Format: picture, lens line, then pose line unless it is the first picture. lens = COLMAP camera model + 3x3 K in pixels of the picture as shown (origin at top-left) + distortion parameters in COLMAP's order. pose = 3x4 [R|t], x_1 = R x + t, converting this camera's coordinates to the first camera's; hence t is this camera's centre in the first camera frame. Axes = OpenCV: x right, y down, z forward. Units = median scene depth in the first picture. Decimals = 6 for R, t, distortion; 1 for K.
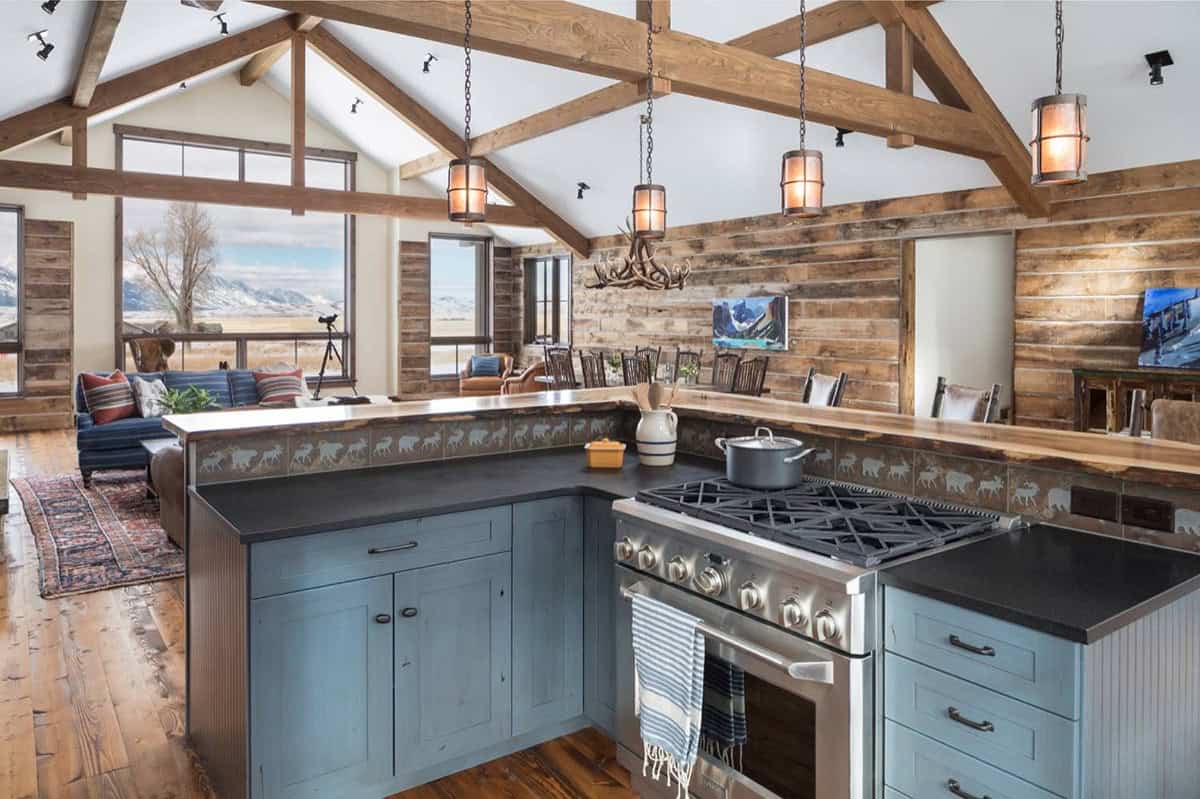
lens RADIAL K [[862.3, 0, 602.7], [0, 862.3, 383.7], [0, 0, 1]] dist [-0.003792, -0.003865]
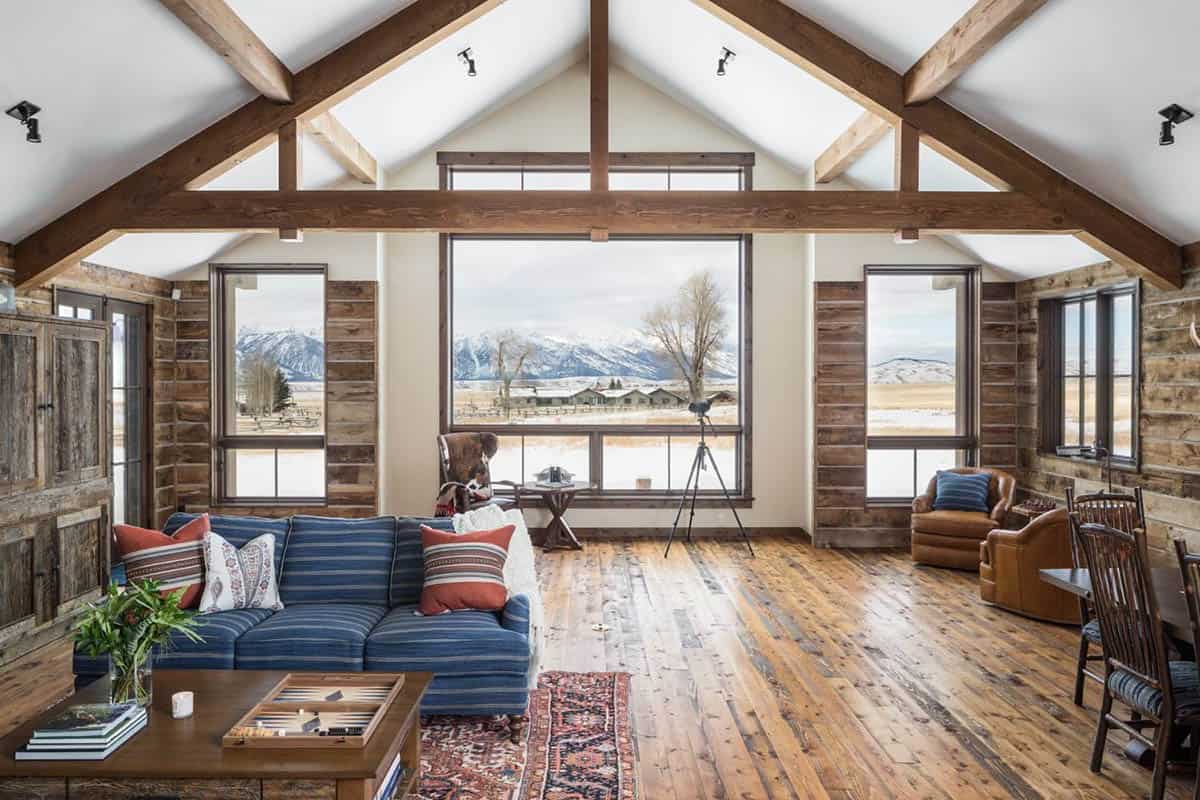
lens RADIAL K [[862.3, 0, 602.7], [0, 862.3, 384.2], [0, 0, 1]] dist [-0.003792, -0.003865]
pose [[0.832694, -0.003326, -0.553724, -0.018800], [-0.039133, 0.997128, -0.064838, -0.045351], [0.552349, 0.075659, 0.830172, 0.401907]]
